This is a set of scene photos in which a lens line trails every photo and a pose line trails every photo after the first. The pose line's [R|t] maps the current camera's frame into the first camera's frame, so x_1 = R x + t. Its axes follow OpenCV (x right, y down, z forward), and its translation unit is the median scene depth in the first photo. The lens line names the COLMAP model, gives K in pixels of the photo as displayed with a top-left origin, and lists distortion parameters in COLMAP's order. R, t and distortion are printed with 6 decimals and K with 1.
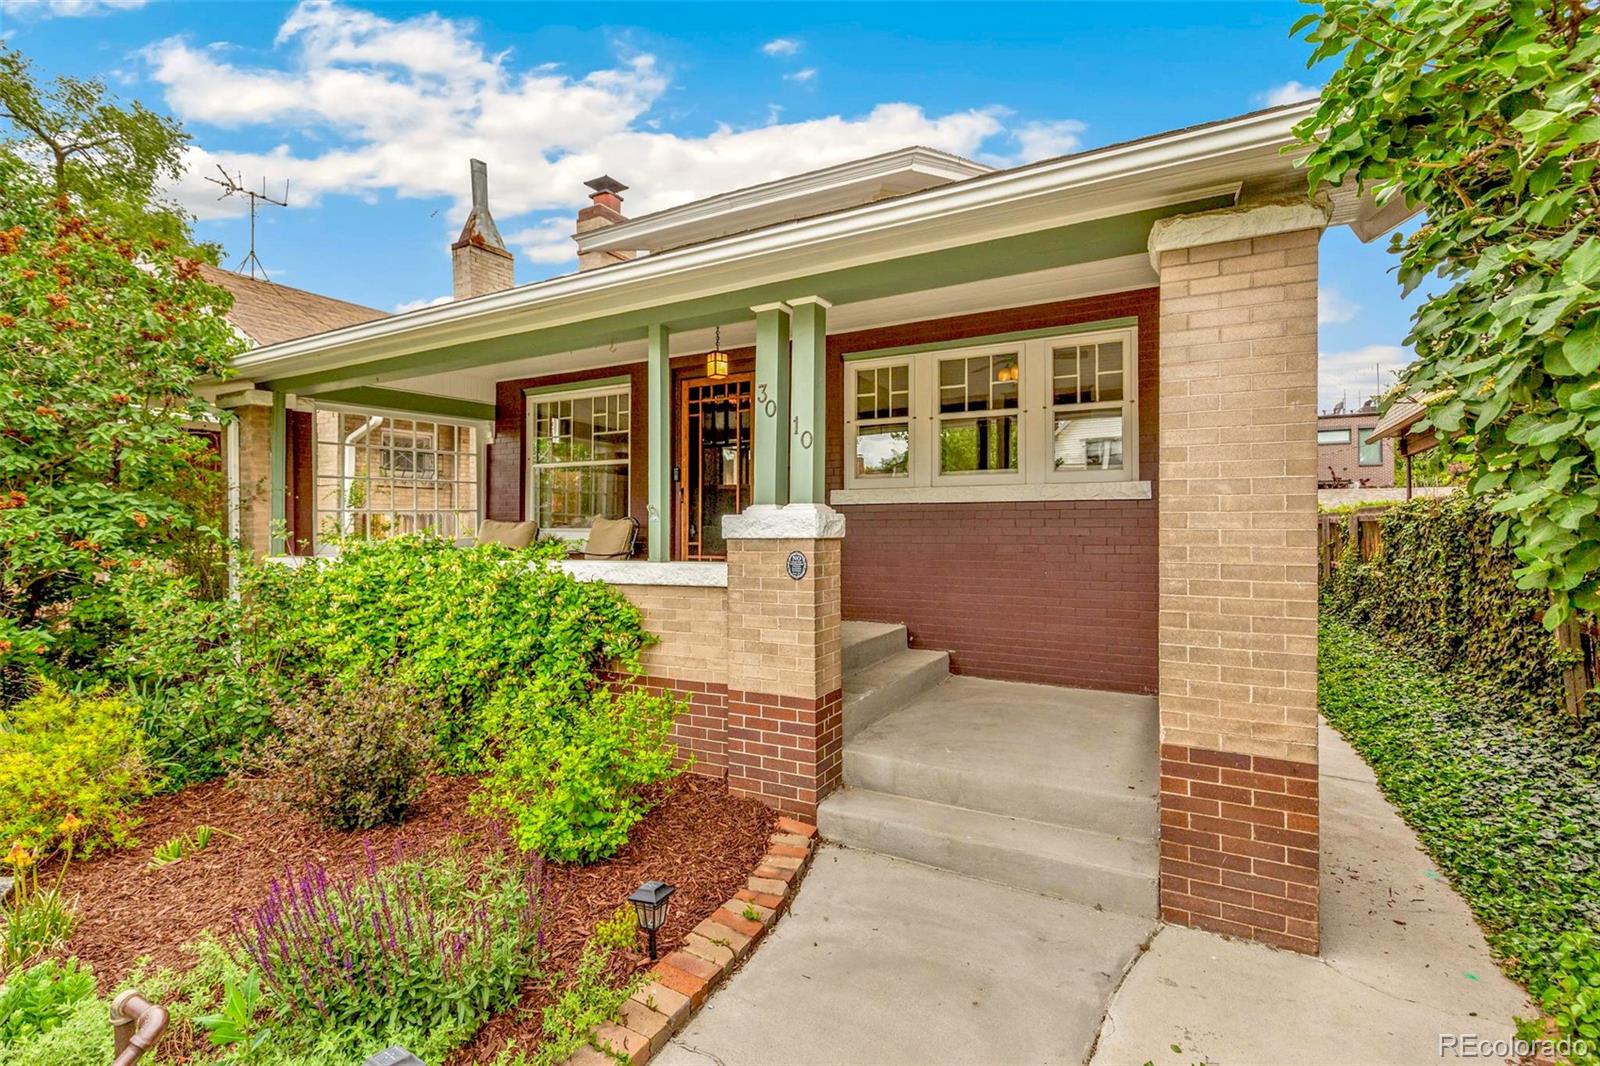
lens RADIAL K [[706.3, 0, 794.7], [0, 706.3, 520.4], [0, 0, 1]] dist [0.007745, -0.000537]
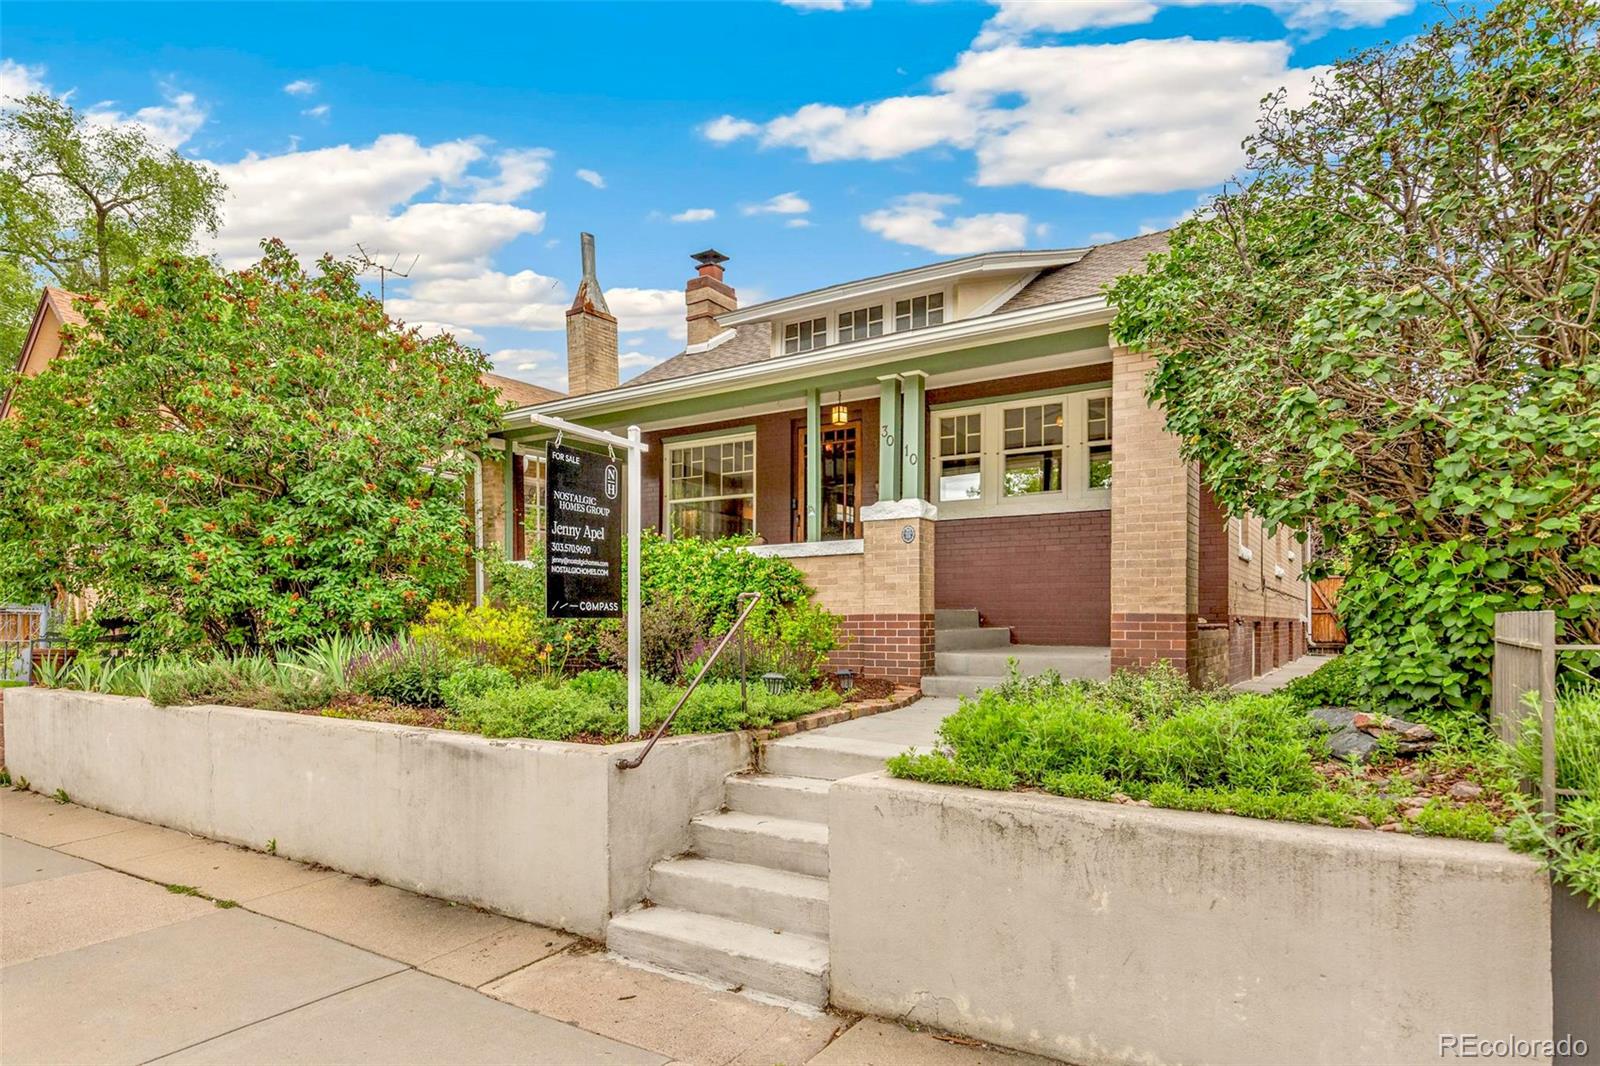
lens RADIAL K [[859.5, 0, 796.8], [0, 859.5, 618.1], [0, 0, 1]] dist [0.001474, 0.001033]
pose [[0.998088, 0.001677, -0.061790, -0.106667], [-0.001070, 0.999951, 0.009868, 0.192362], [0.061804, -0.009783, 0.998040, -0.822757]]
